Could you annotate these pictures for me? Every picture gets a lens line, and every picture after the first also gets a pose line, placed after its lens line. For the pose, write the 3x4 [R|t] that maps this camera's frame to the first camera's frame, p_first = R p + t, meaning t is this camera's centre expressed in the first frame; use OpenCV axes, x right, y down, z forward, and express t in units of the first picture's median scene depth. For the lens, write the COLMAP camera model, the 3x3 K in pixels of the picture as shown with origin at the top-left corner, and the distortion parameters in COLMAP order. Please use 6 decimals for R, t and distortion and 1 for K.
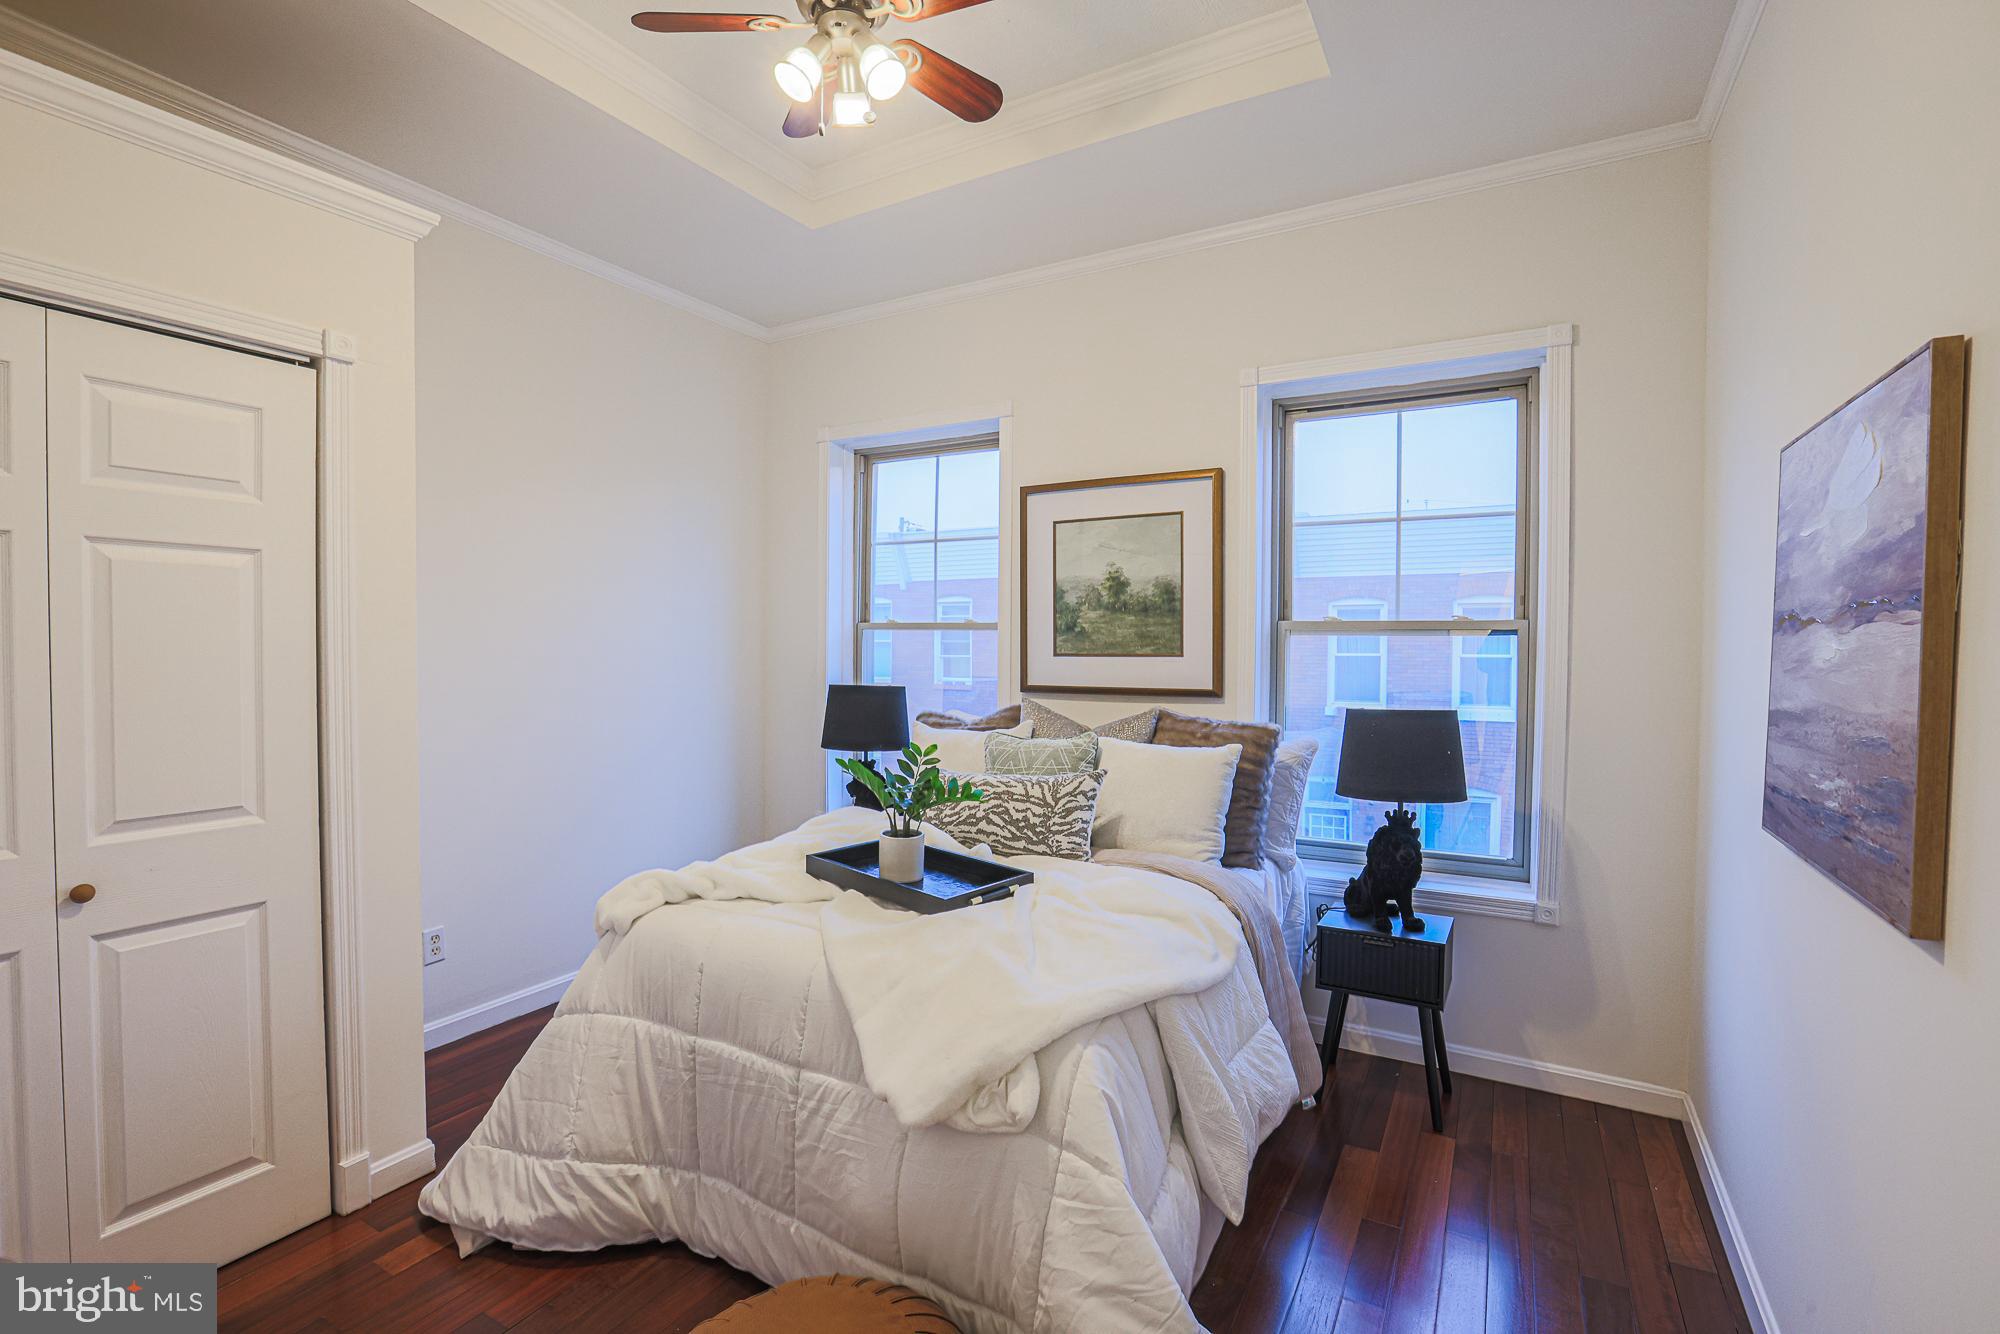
lens RADIAL K [[915.3, 0, 1009.5], [0, 915.3, 663.9], [0, 0, 1]] dist [-0.047232, 0.016379]
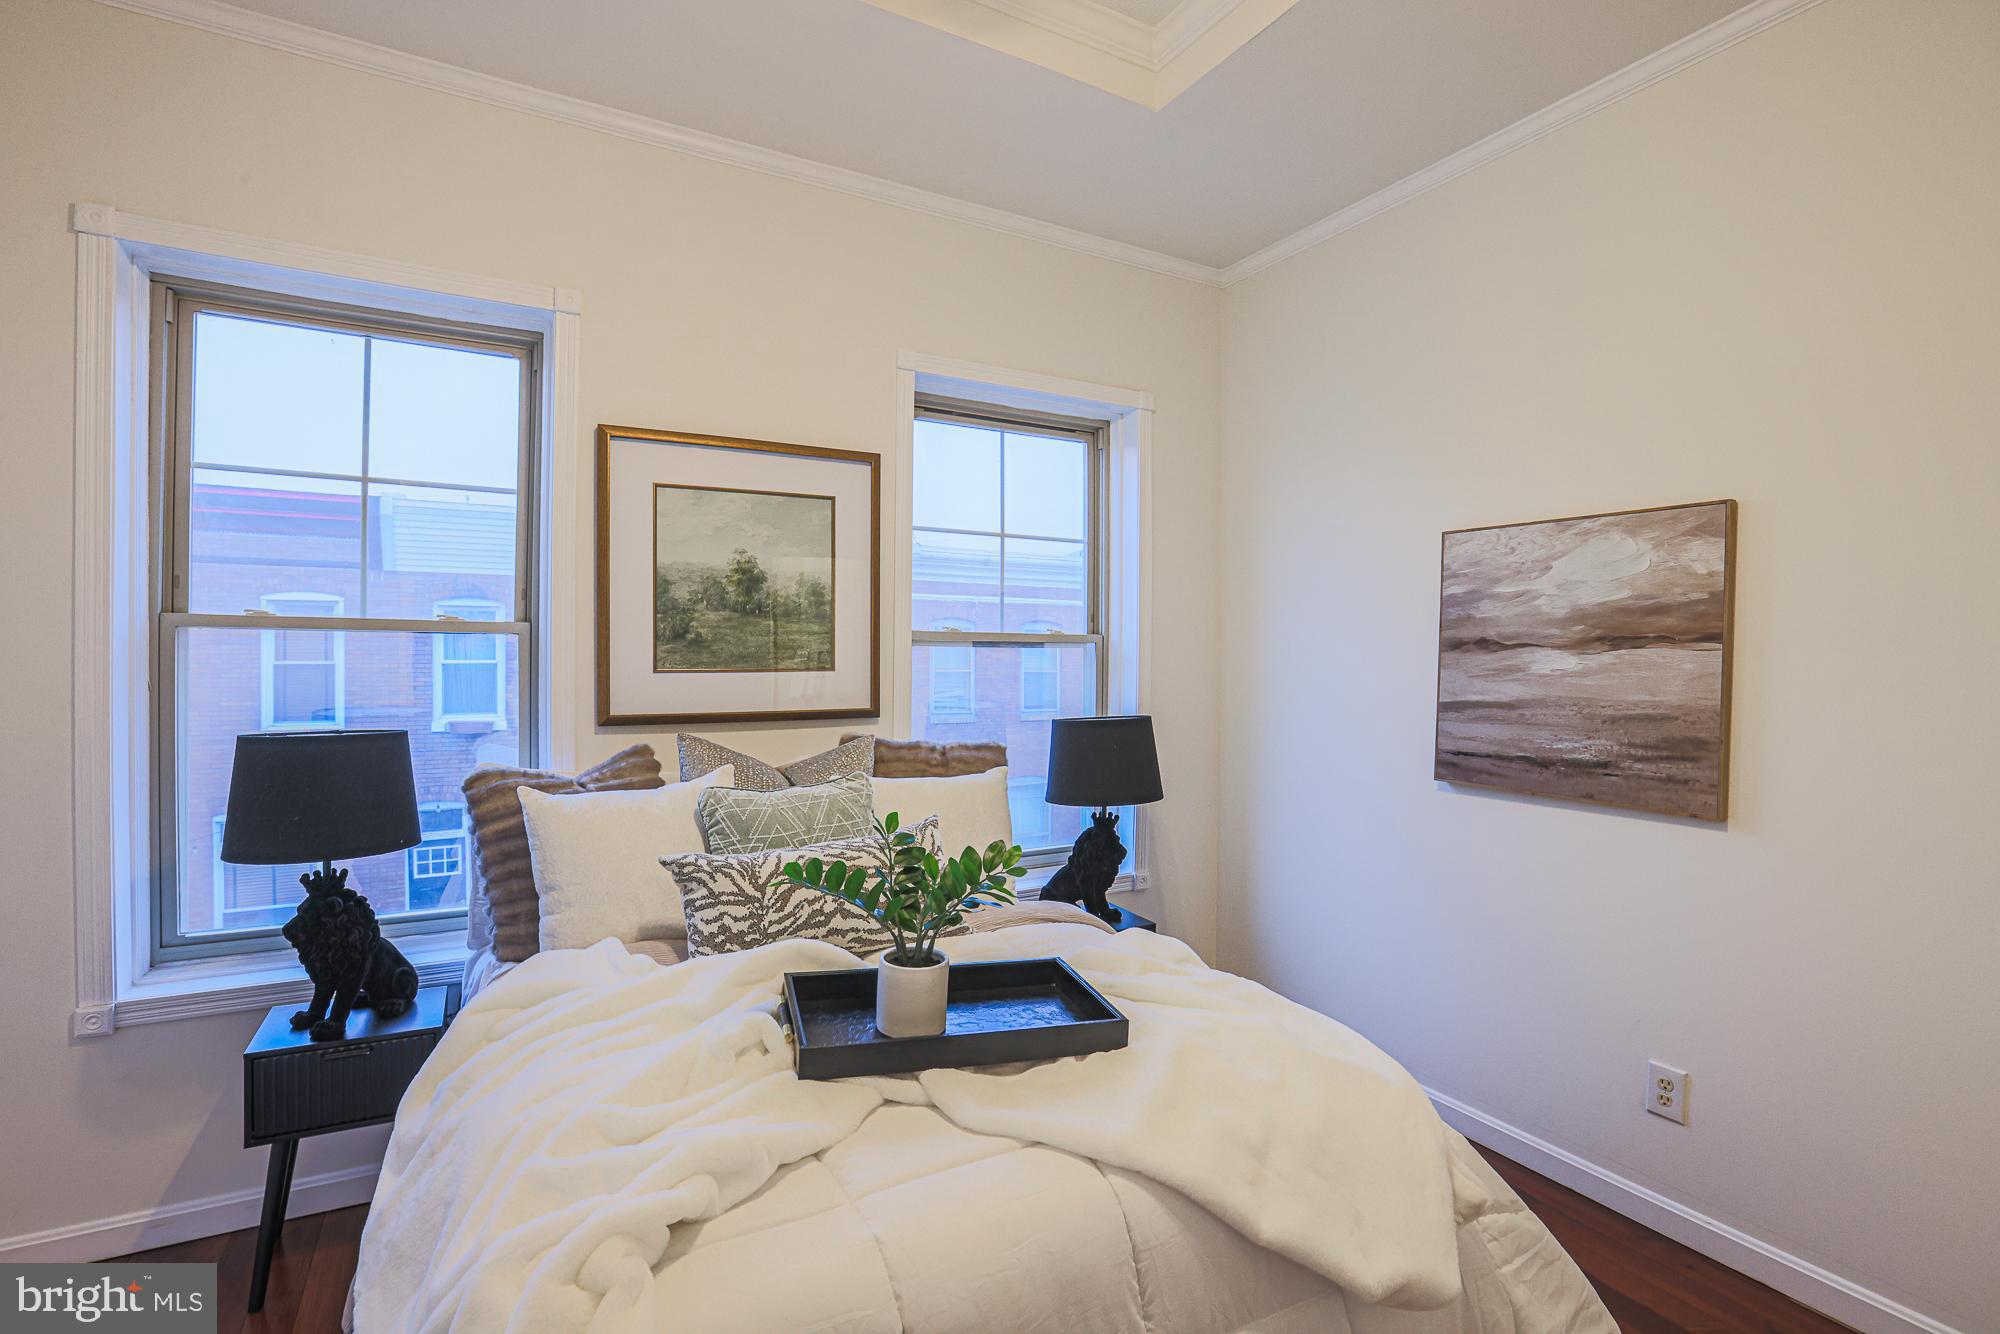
lens RADIAL K [[915.3, 0, 1012.8], [0, 915.3, 664.5], [0, 0, 1]] dist [-0.047232, 0.016379]
pose [[0.517397, -0.011616, 0.855667, -0.435883], [0.013385, 0.999895, 0.005480, -0.016126], [-0.855641, 0.008618, 0.517498, 0.421565]]
